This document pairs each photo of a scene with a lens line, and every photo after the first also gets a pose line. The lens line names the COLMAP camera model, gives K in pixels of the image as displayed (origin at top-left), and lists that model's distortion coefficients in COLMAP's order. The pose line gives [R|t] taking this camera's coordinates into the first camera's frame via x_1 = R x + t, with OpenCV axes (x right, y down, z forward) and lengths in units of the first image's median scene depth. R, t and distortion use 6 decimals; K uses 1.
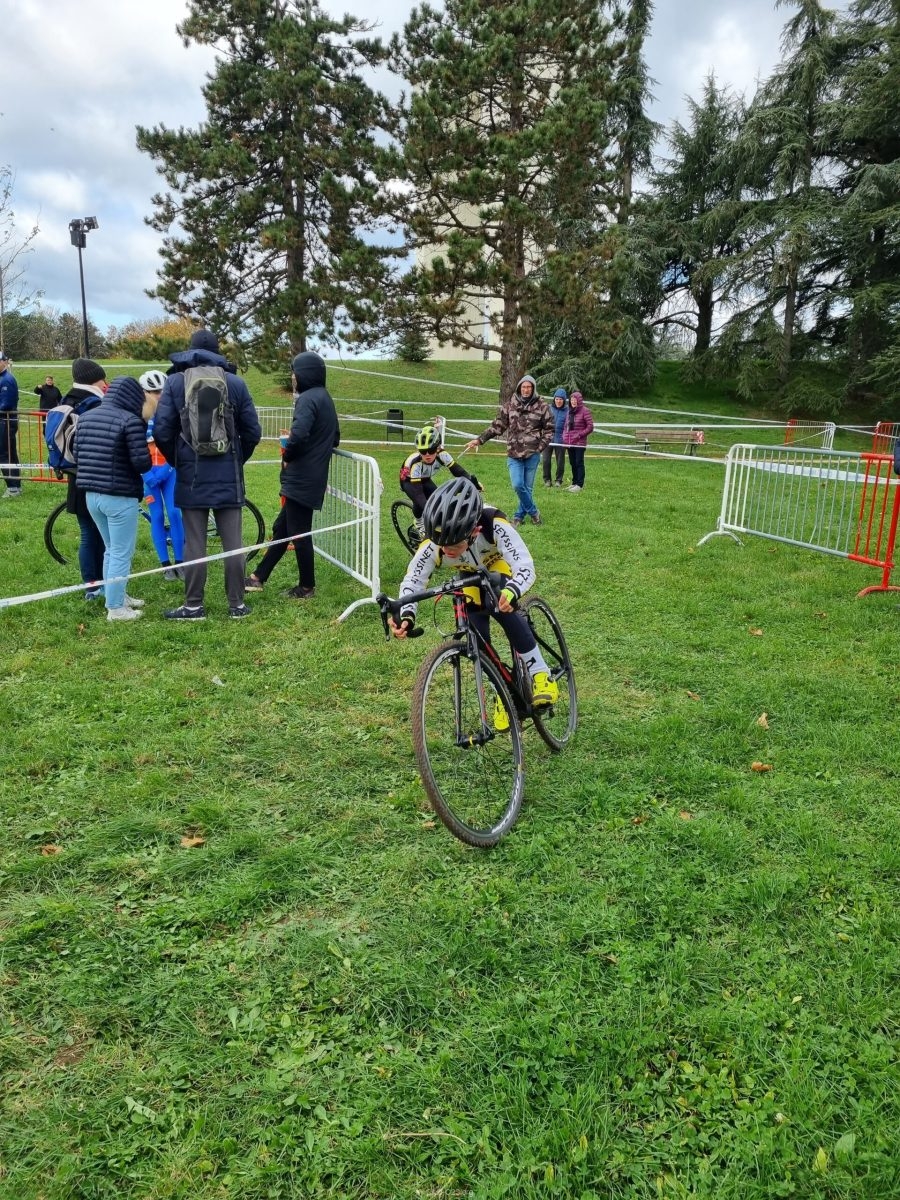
lens RADIAL K [[892.0, 0, 436.0], [0, 892.0, 606.5], [0, 0, 1]] dist [0.070016, -0.056087]
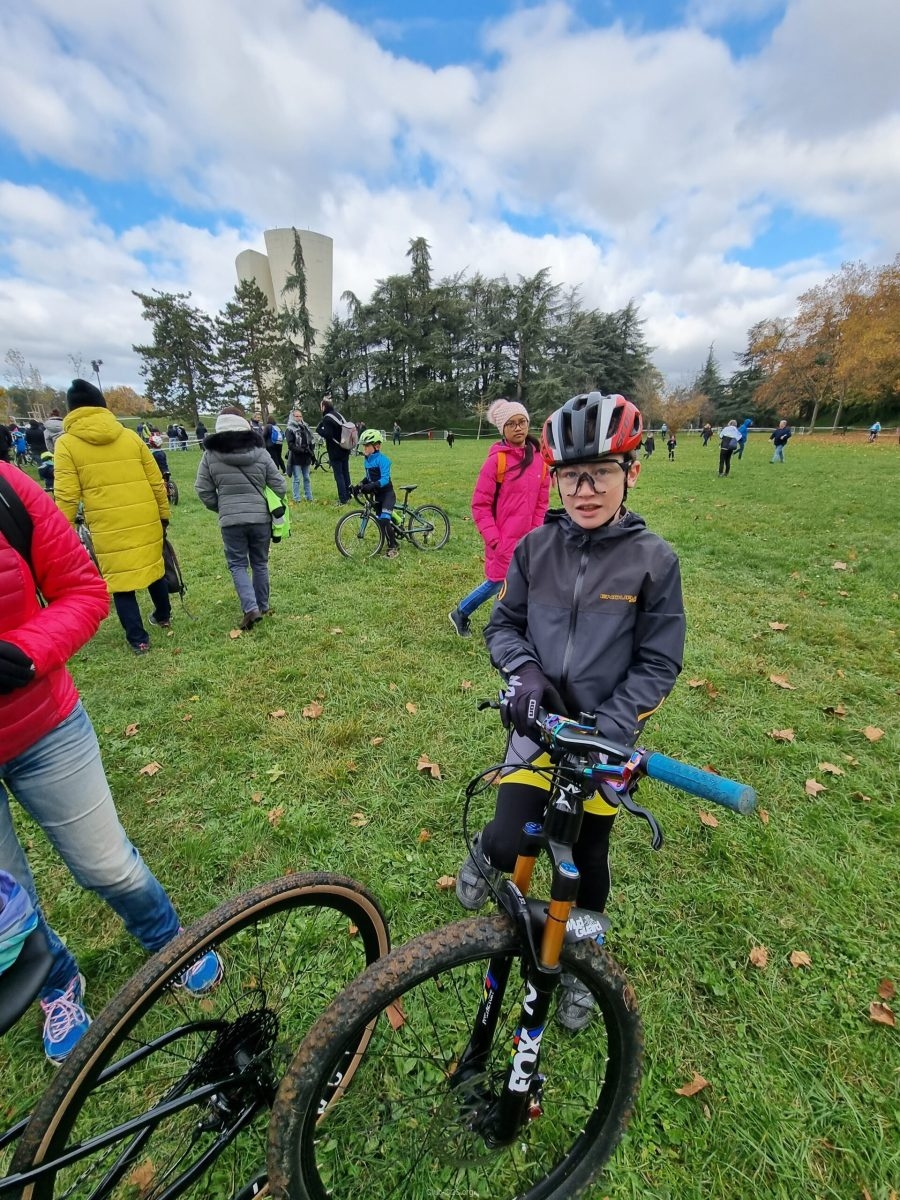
lens RADIAL K [[484.6, 0, 430.5], [0, 484.6, 600.9], [0, 0, 1]] dist [-0.000158, -0.000022]
pose [[0.961909, -0.121113, 0.245078, 0.154945], [0.091751, 0.987533, 0.127906, 0.240798], [-0.257514, -0.100548, 0.961029, -0.981395]]
